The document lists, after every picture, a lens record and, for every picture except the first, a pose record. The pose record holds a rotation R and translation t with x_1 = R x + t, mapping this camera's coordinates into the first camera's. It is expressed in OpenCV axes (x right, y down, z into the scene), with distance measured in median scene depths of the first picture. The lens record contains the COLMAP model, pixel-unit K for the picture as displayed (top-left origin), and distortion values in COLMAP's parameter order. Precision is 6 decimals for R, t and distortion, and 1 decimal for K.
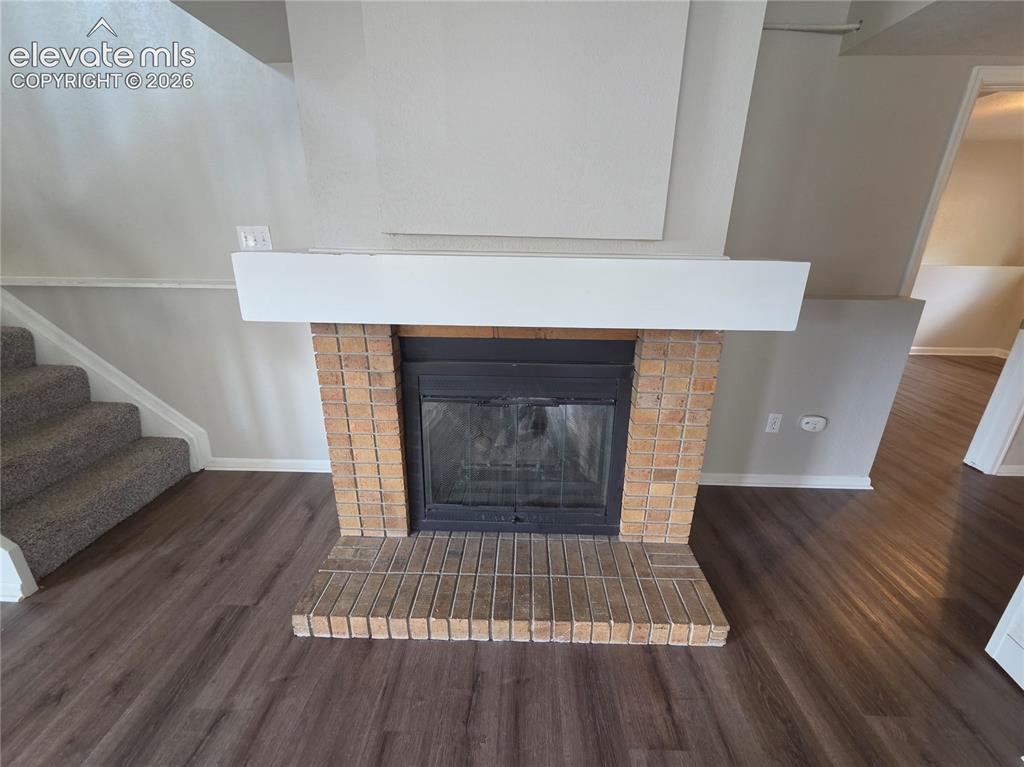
lens RADIAL K [[422.2, 0, 513.7], [0, 422.2, 382.3], [0, 0, 1]] dist [0.006262, -0.003185]
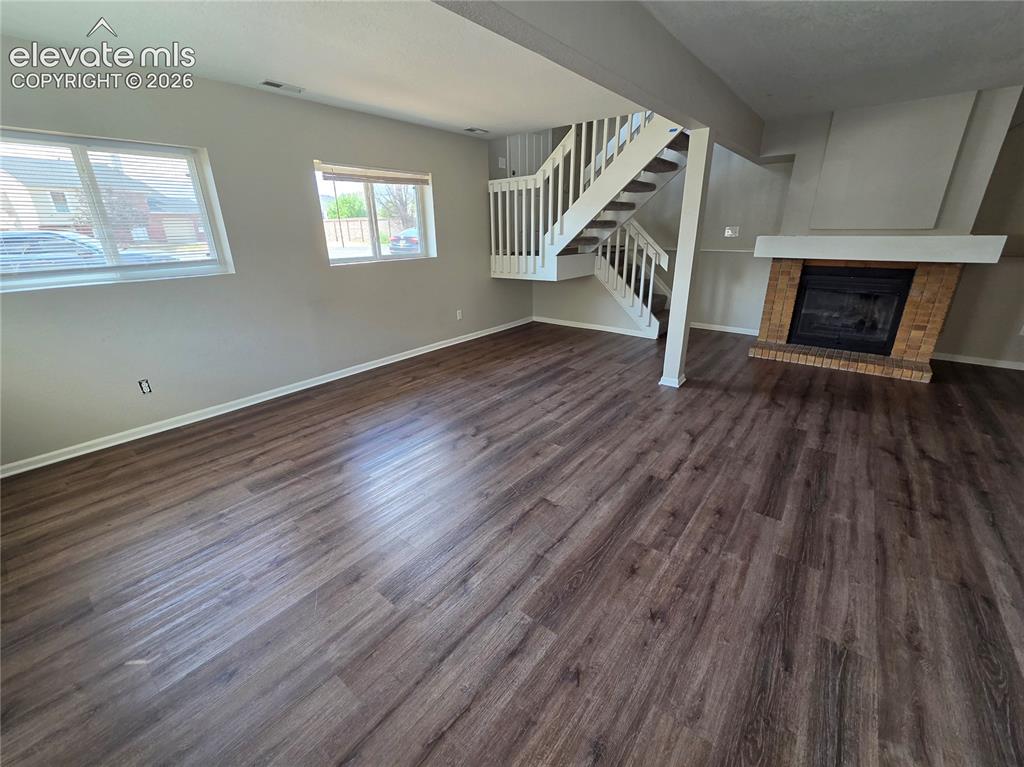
lens RADIAL K [[422.2, 0, 511.2], [0, 422.2, 385.9], [0, 0, 1]] dist [0.006262, -0.003185]
pose [[0.798725, 0.179363, -0.574341, -0.061647], [-0.170800, 0.982858, 0.069412, 0.862794], [0.576945, 0.042656, 0.815668, -2.533113]]
